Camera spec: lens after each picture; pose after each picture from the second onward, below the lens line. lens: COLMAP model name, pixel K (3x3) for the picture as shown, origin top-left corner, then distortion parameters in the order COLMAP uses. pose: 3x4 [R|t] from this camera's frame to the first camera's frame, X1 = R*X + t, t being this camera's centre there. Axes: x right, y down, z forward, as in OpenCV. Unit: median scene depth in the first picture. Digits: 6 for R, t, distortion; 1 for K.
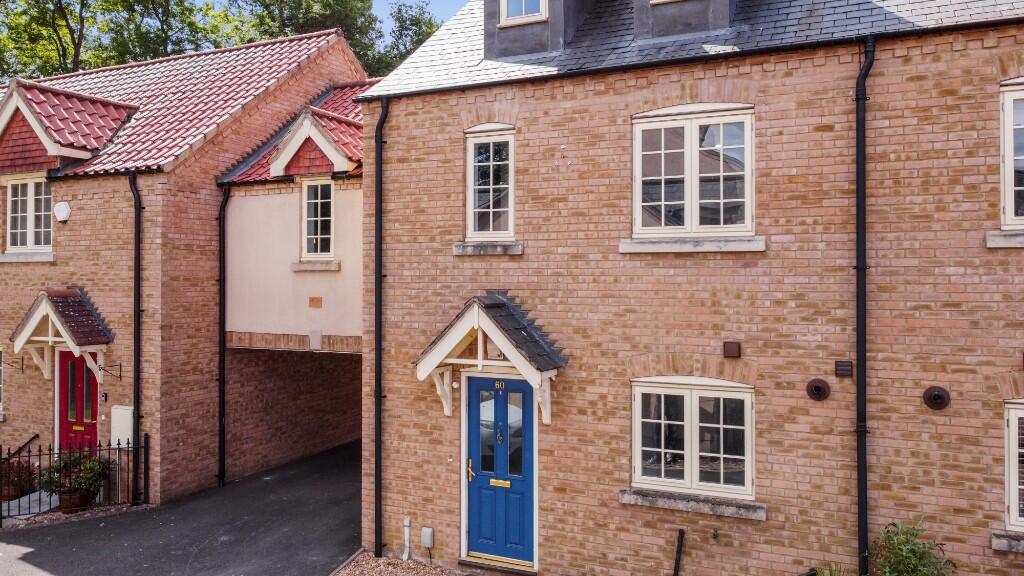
lens RADIAL K [[794.4, 0, 516.6], [0, 794.4, 261.8], [0, 0, 1]] dist [-0.001042, -0.004896]
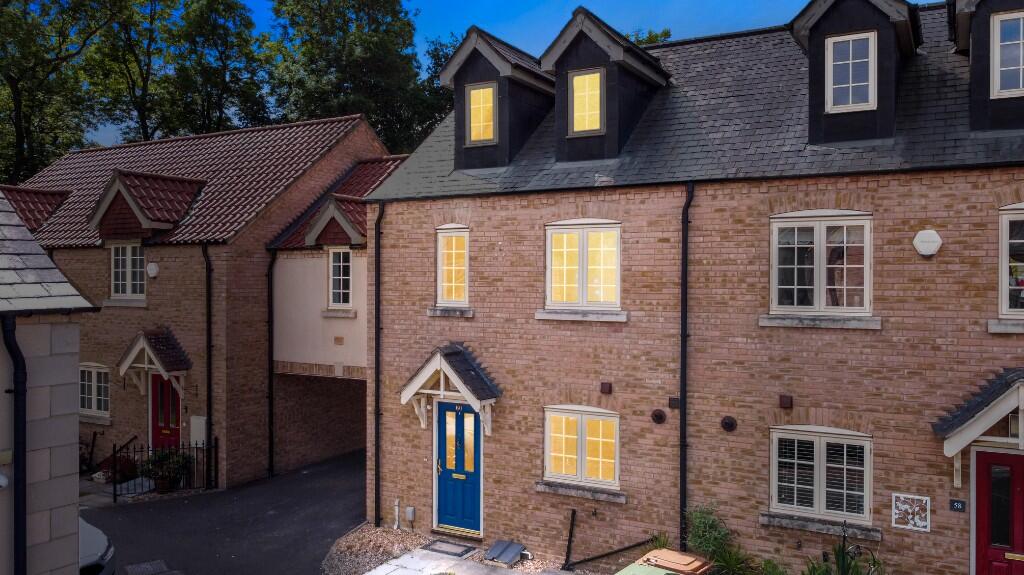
lens RADIAL K [[794.4, 0, 511.8], [0, 794.4, 287.0], [0, 0, 1]] dist [-0.001042, -0.004896]
pose [[0.997617, 0.003800, -0.068894, 0.177572], [-0.002166, 0.999715, 0.023772, -0.099495], [0.068964, -0.023566, 0.997341, -0.425337]]
